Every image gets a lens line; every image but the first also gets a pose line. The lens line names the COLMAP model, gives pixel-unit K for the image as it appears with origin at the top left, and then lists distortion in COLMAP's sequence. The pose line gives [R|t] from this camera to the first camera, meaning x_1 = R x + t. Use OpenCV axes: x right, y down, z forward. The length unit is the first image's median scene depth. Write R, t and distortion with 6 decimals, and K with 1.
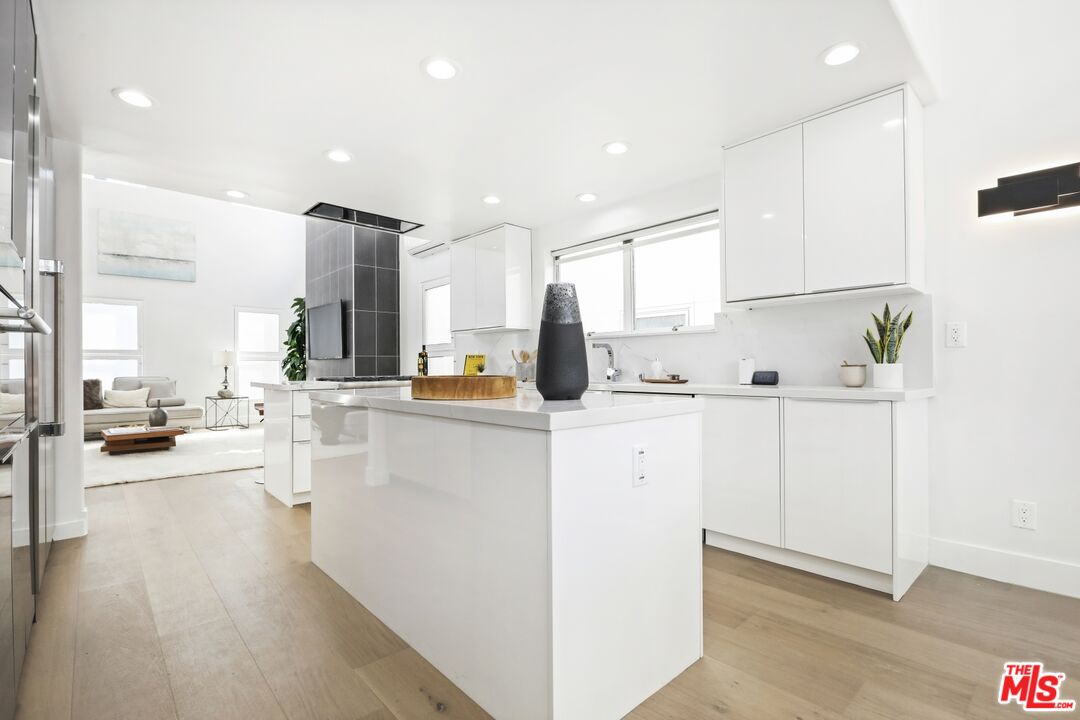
lens RADIAL K [[491.8, 0, 546.1], [0, 491.8, 362.1], [0, 0, 1]] dist [-0.019035, 0.002047]
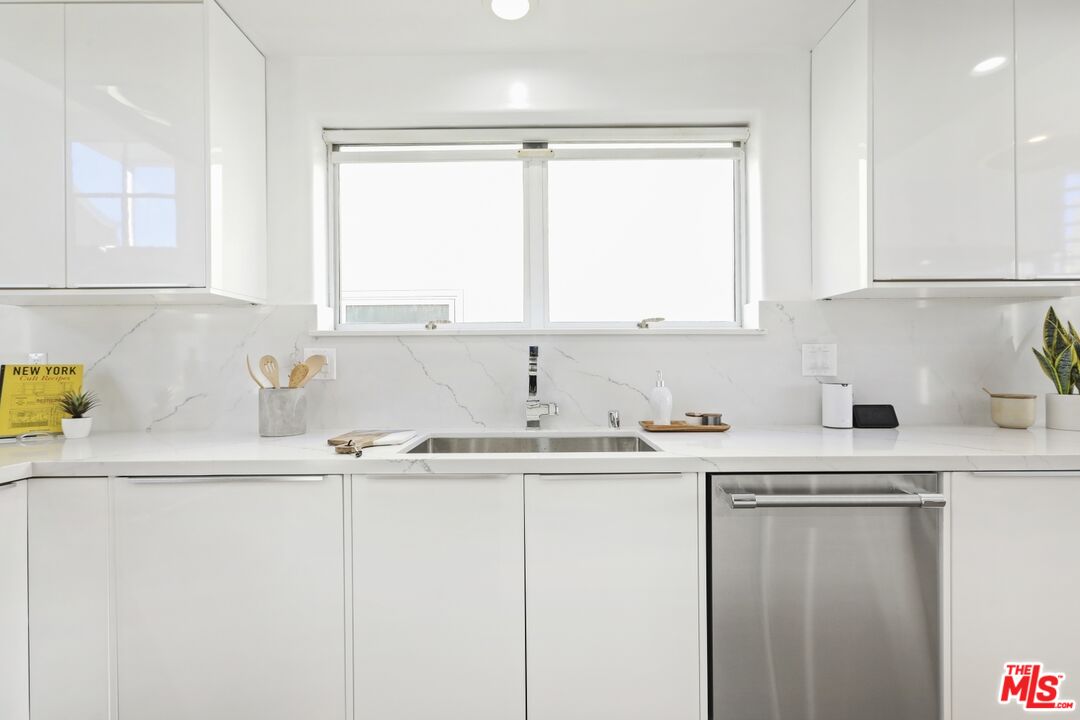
lens RADIAL K [[491.8, 0, 543.2], [0, 491.8, 358.3], [0, 0, 1]] dist [-0.019035, 0.002047]
pose [[0.678565, 0.014913, 0.734389, -0.116914], [-0.005102, 0.999865, -0.015590, -0.011893], [-0.734523, 0.006832, 0.678549, 0.394291]]
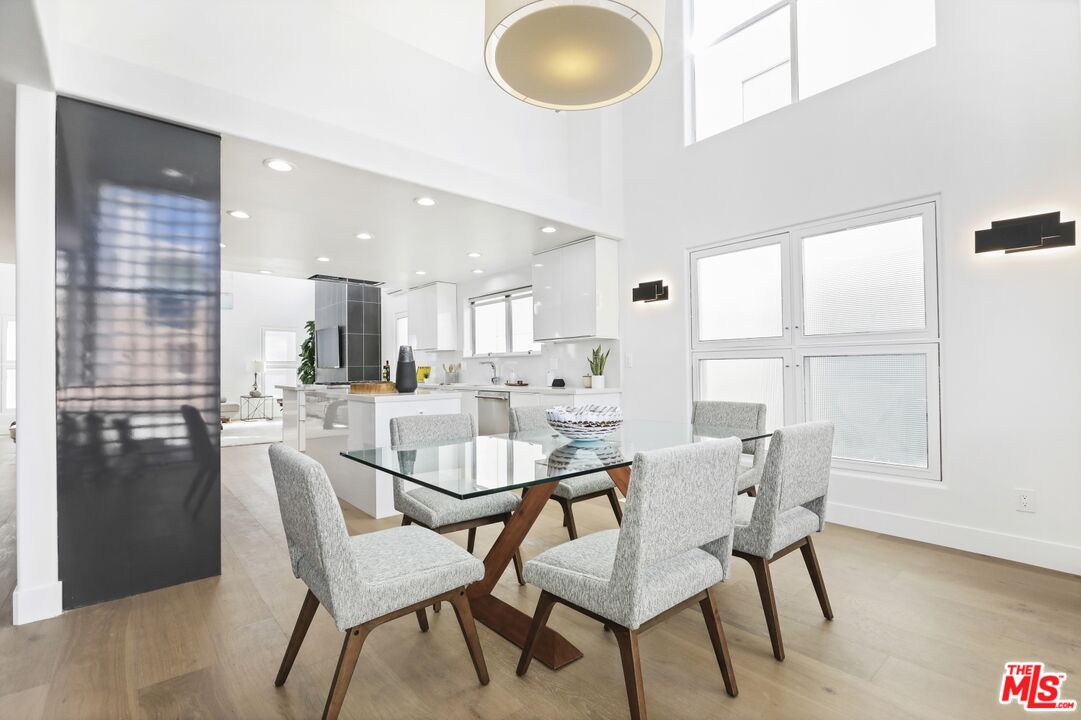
lens RADIAL K [[492.2, 0, 546.4], [0, 492.2, 362.0], [0, 0, 1]] dist [-0.019035, 0.002047]
pose [[0.999377, -0.002483, -0.035195, 0.209423], [0.002315, 0.999986, -0.004810, -0.015328], [0.035207, 0.004725, 0.999369, -0.350617]]
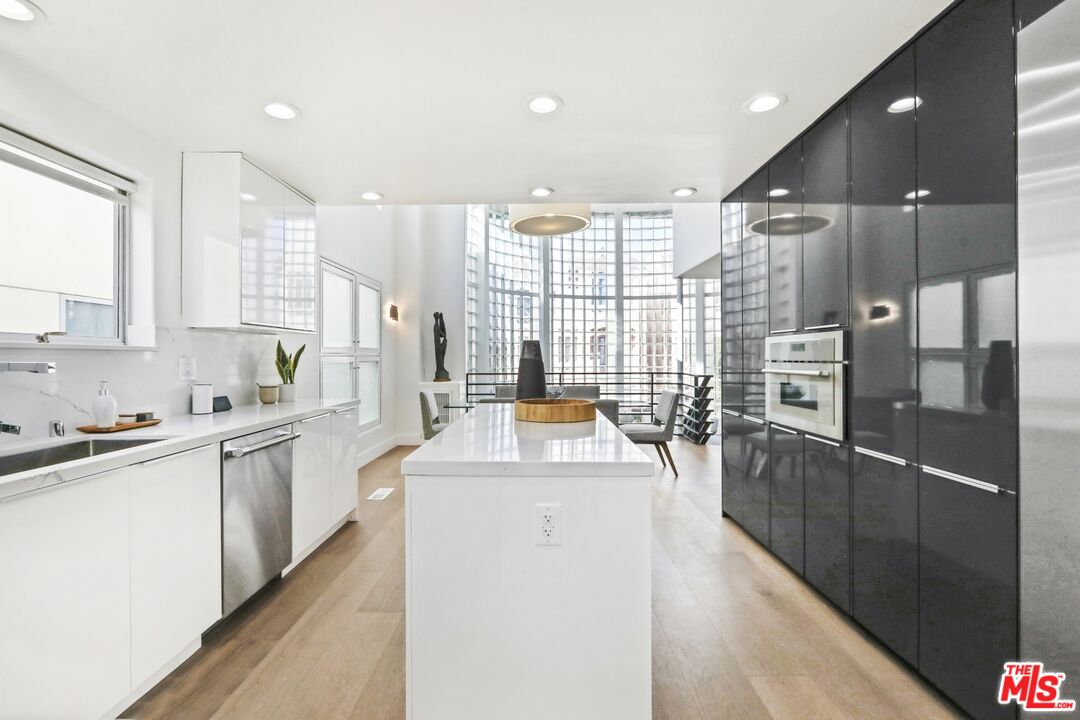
lens RADIAL K [[491.8, 0, 537.1], [0, 491.8, 363.2], [0, 0, 1]] dist [-0.019035, 0.002047]
pose [[-0.720388, 0.005154, 0.693552, -0.286941], [0.008135, 0.999966, 0.001018, -0.018998], [-0.693524, 0.006375, -0.720406, 0.552974]]
